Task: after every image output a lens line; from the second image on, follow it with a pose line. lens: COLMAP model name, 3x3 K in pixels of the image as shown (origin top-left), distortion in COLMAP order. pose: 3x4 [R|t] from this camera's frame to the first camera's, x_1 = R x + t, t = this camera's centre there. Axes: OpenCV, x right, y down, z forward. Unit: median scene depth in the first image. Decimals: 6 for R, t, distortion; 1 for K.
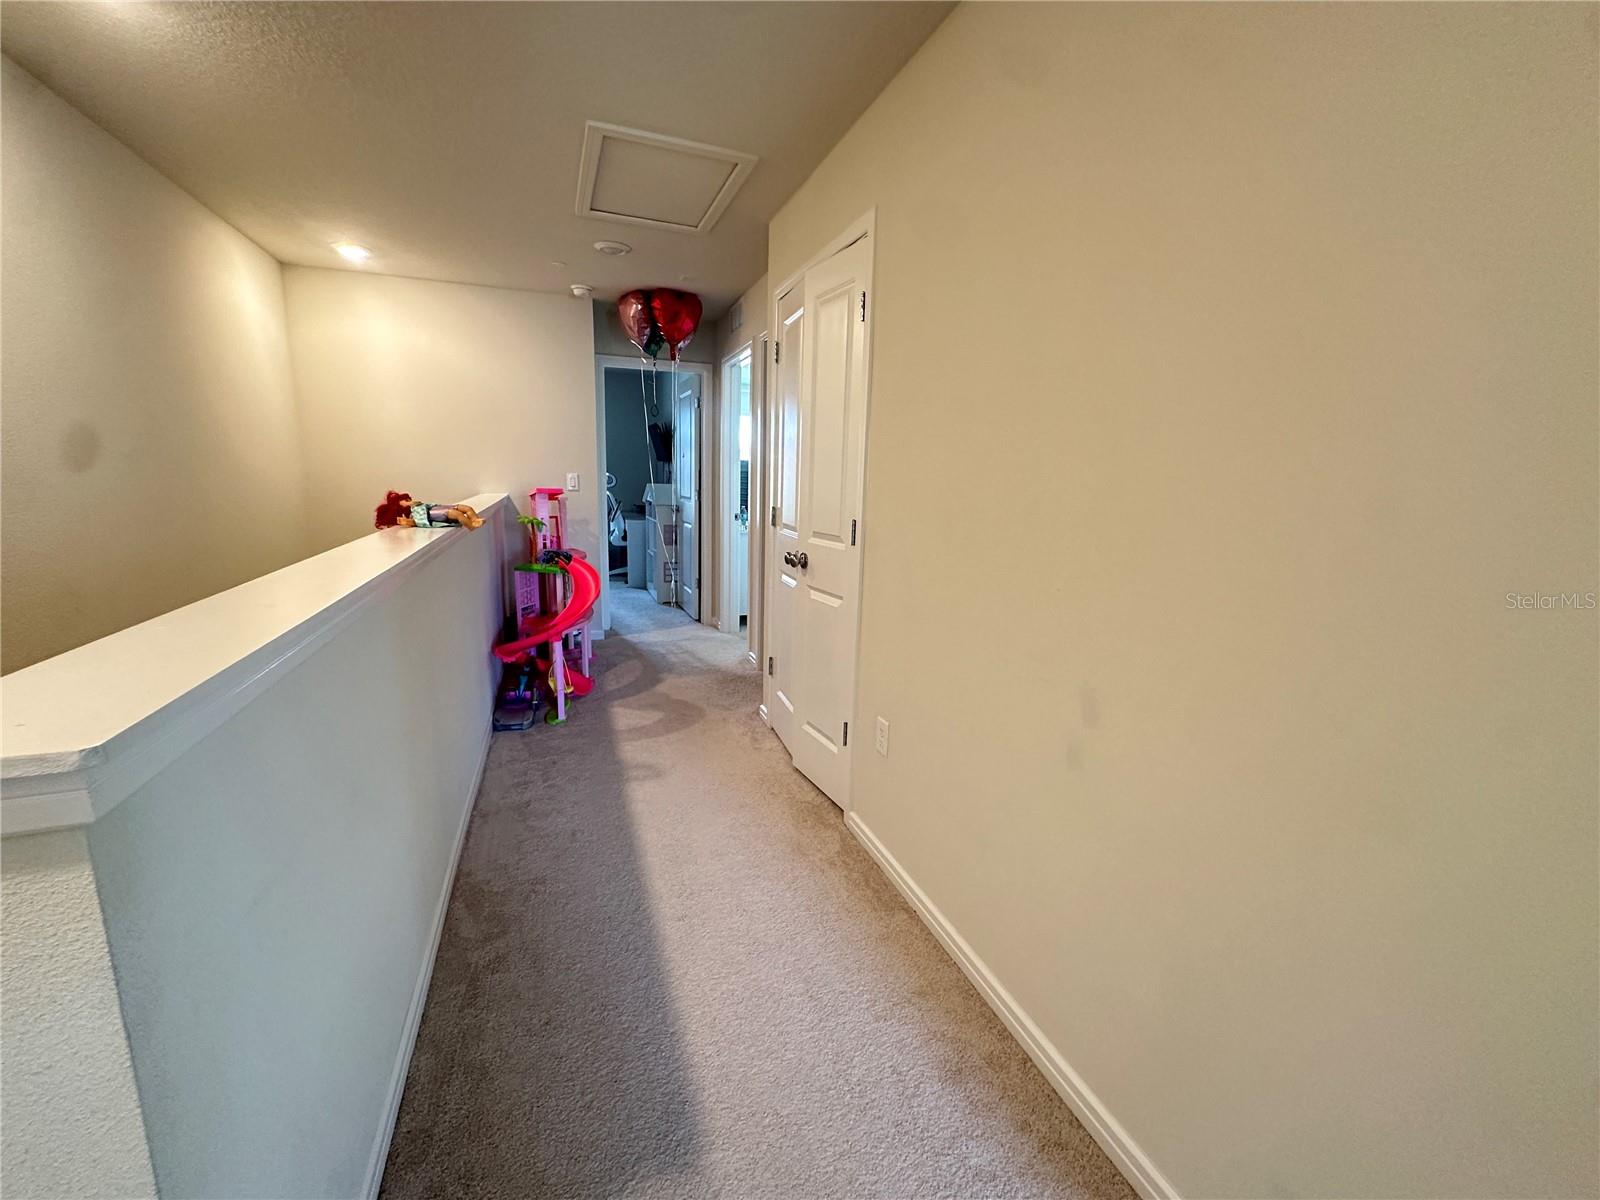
lens RADIAL K [[655.2, 0, 798.9], [0, 655.2, 598.0], [0, 0, 1]] dist [-0.001897, -0.000660]
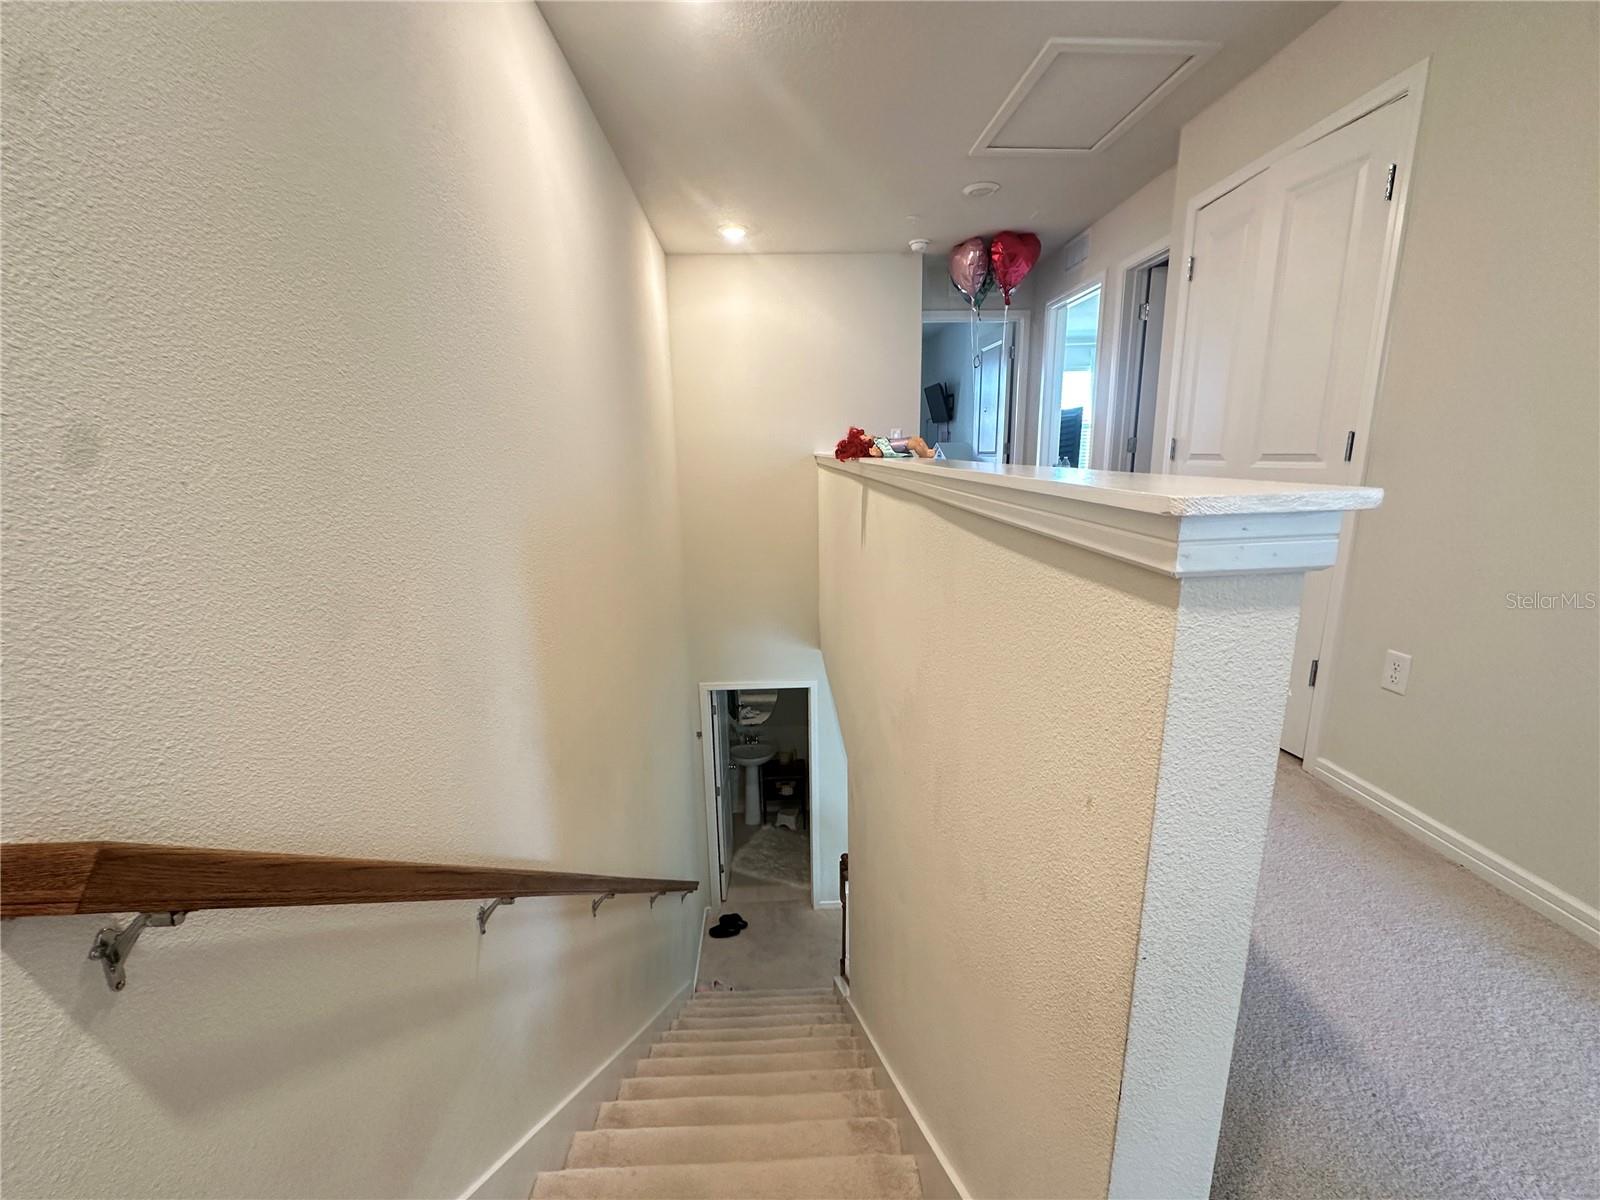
lens RADIAL K [[655.2, 0, 799.7], [0, 655.2, 599.5], [0, 0, 1]] dist [-0.001897, -0.000660]
pose [[0.955844, 0.018232, -0.293308, -0.220218], [-0.008041, 0.999322, 0.035916, 0.049766], [0.293764, -0.031971, 0.955343, -0.047424]]
